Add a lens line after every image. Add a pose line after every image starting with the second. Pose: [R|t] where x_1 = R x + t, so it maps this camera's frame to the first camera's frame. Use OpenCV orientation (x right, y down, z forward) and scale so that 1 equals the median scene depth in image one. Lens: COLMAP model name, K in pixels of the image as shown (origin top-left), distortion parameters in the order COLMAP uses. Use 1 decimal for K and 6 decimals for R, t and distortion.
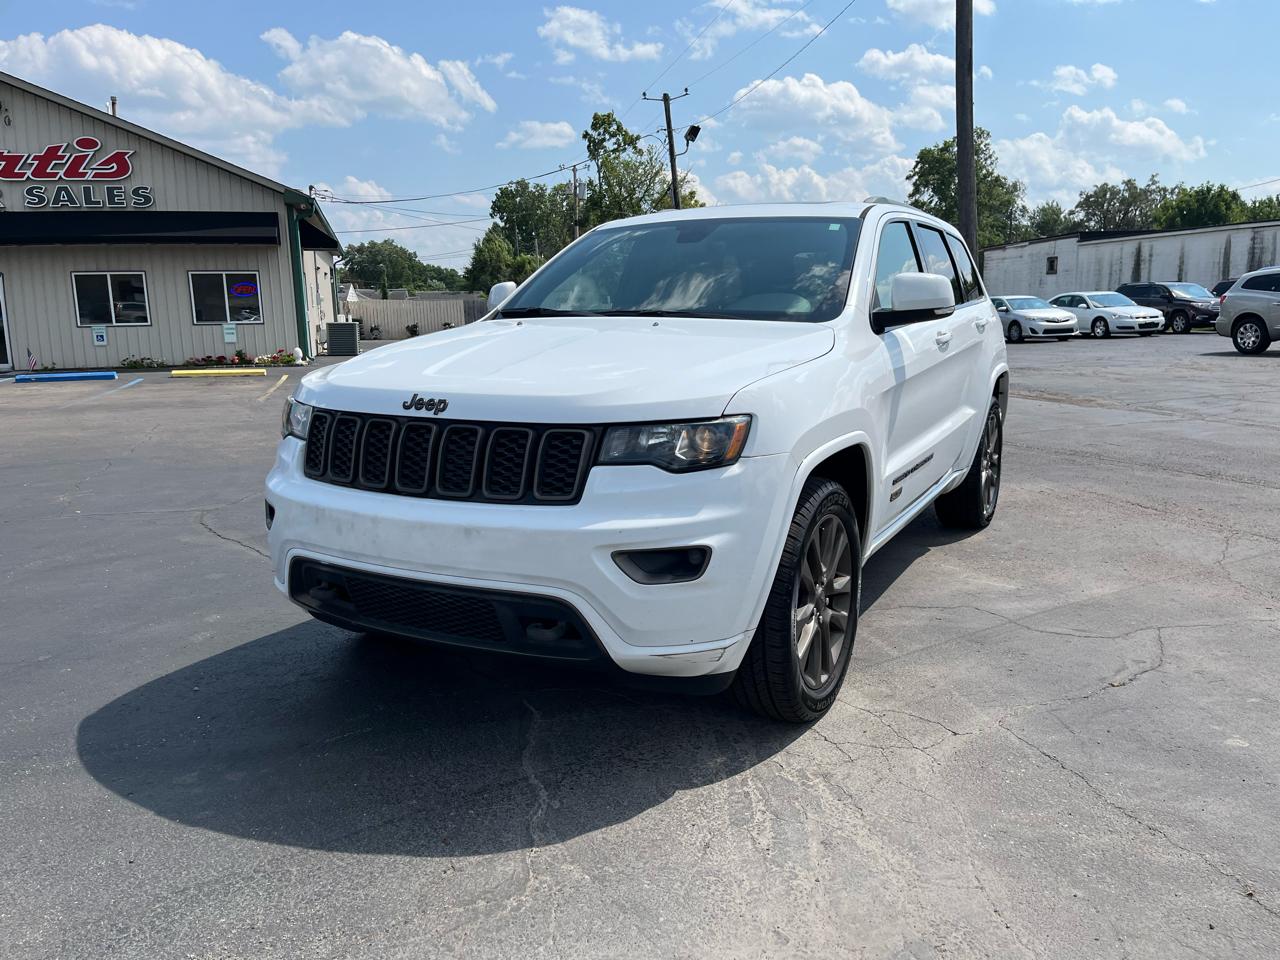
lens RADIAL K [[974.6, 0, 651.0], [0, 974.6, 486.0], [0, 0, 1]] dist [0.067126, -0.085002]
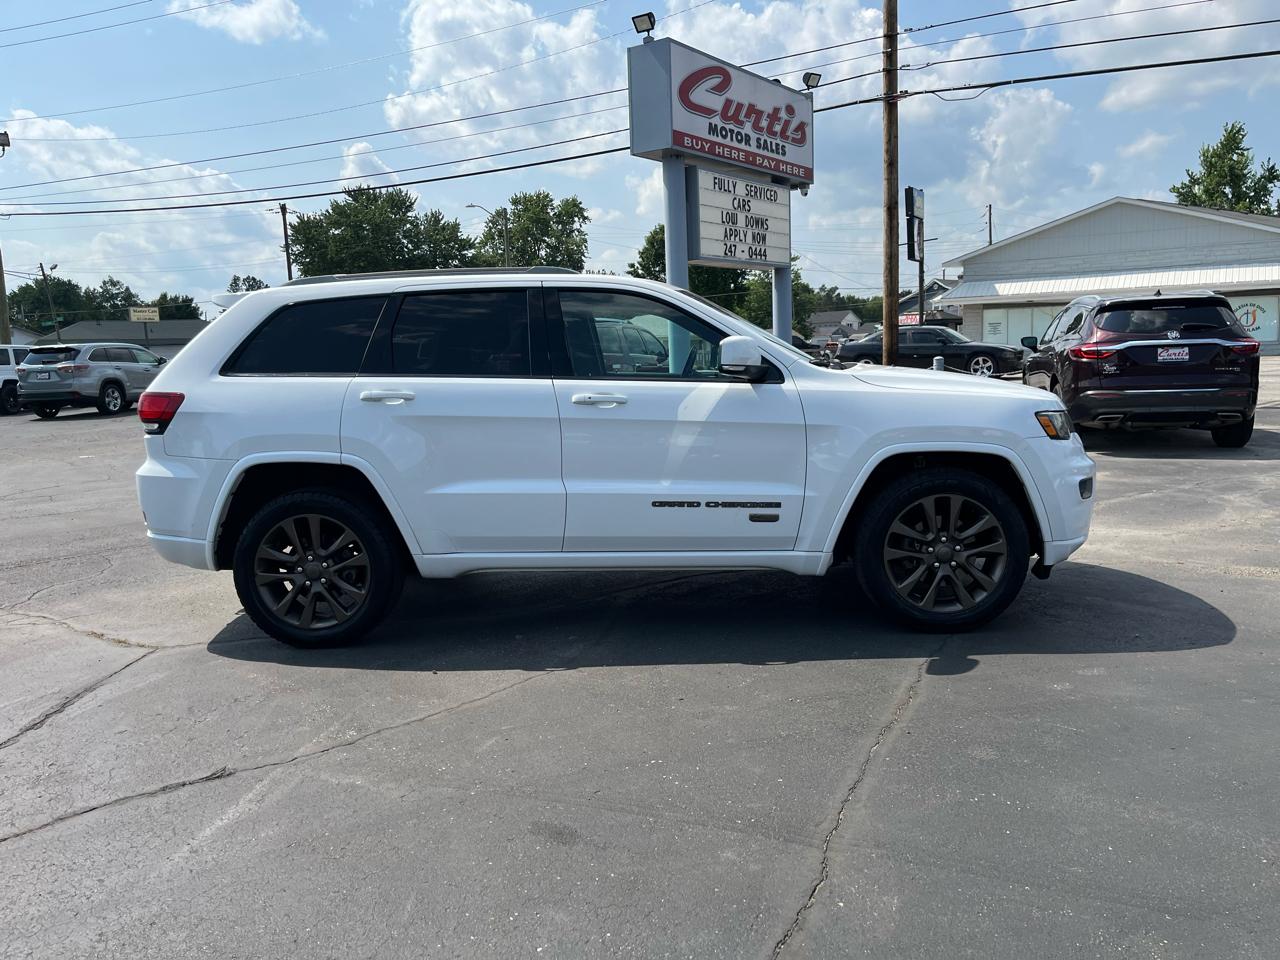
lens RADIAL K [[974.6, 0, 653.9], [0, 974.6, 467.9], [0, 0, 1]] dist [0.067126, -0.085002]
pose [[-0.439340, -0.075249, 0.895164, -1.294594], [0.204306, 0.962002, 0.181140, -0.362217], [-0.874780, 0.262469, -0.407272, 1.979966]]
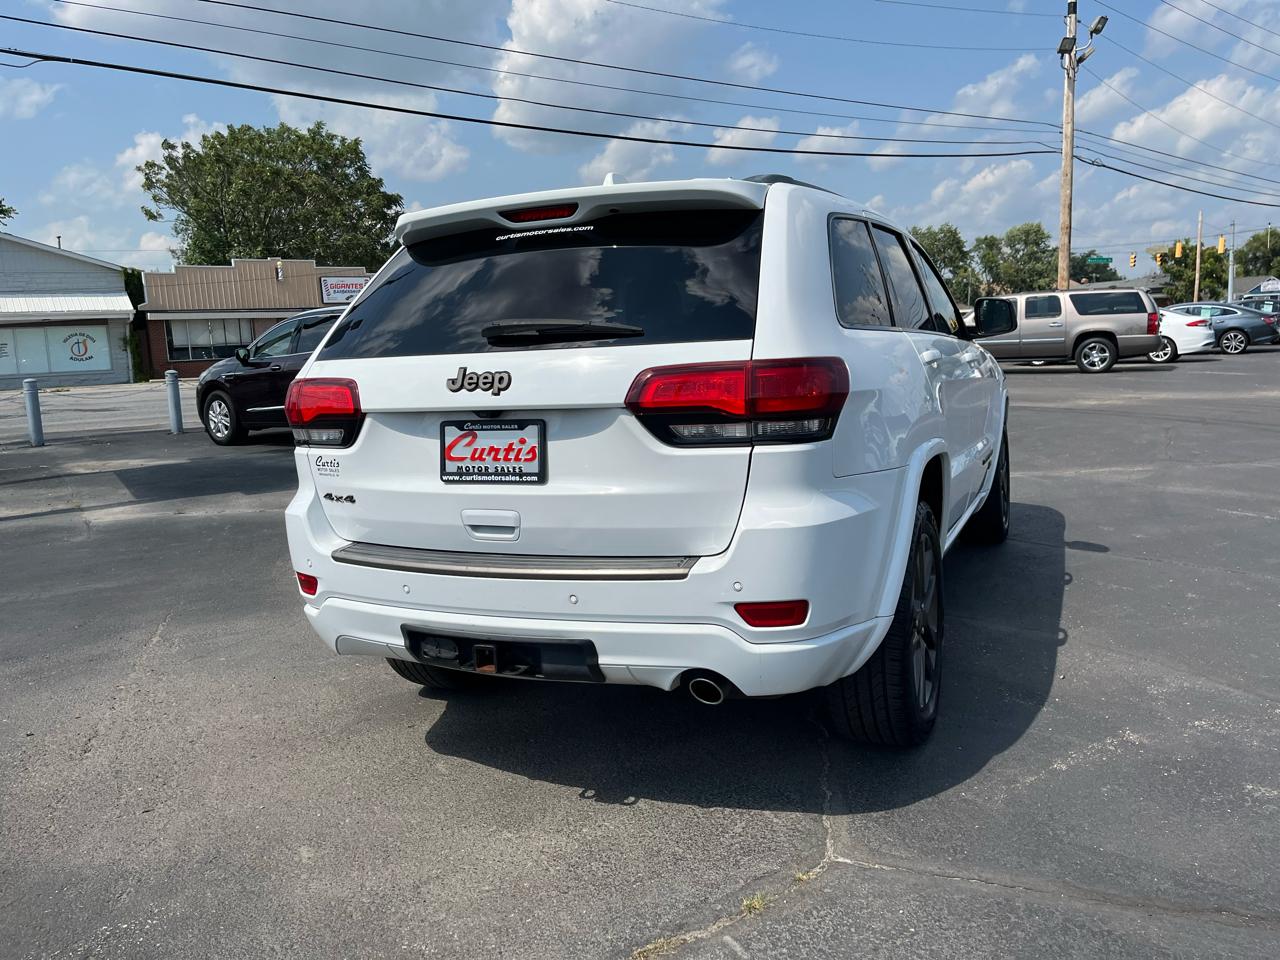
lens RADIAL K [[974.6, 0, 651.1], [0, 974.6, 483.5], [0, 0, 1]] dist [0.067126, -0.085002]
pose [[-0.994635, 0.074225, -0.072048, 0.393305], [0.046638, 0.943479, 0.328135, -0.502479], [0.092332, 0.323014, -0.941879, 2.657861]]
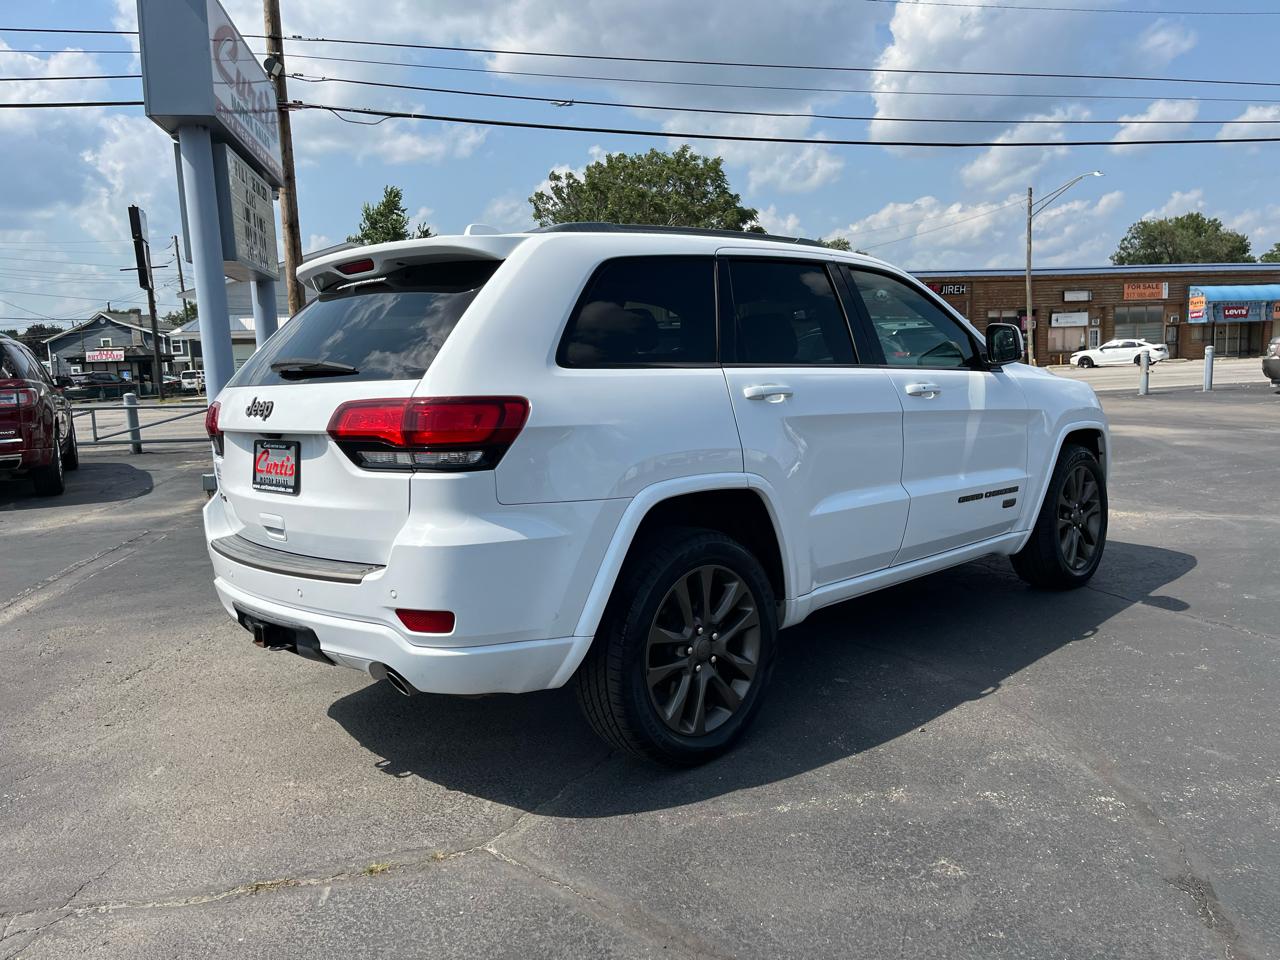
lens RADIAL K [[974.6, 0, 651.5], [0, 974.6, 489.3], [0, 0, 1]] dist [0.067126, -0.085002]
pose [[-0.956643, 0.018382, 0.290683, -0.128191], [0.108392, 0.948793, 0.296719, -0.499216], [-0.270344, 0.315362, -0.909649, 2.678374]]
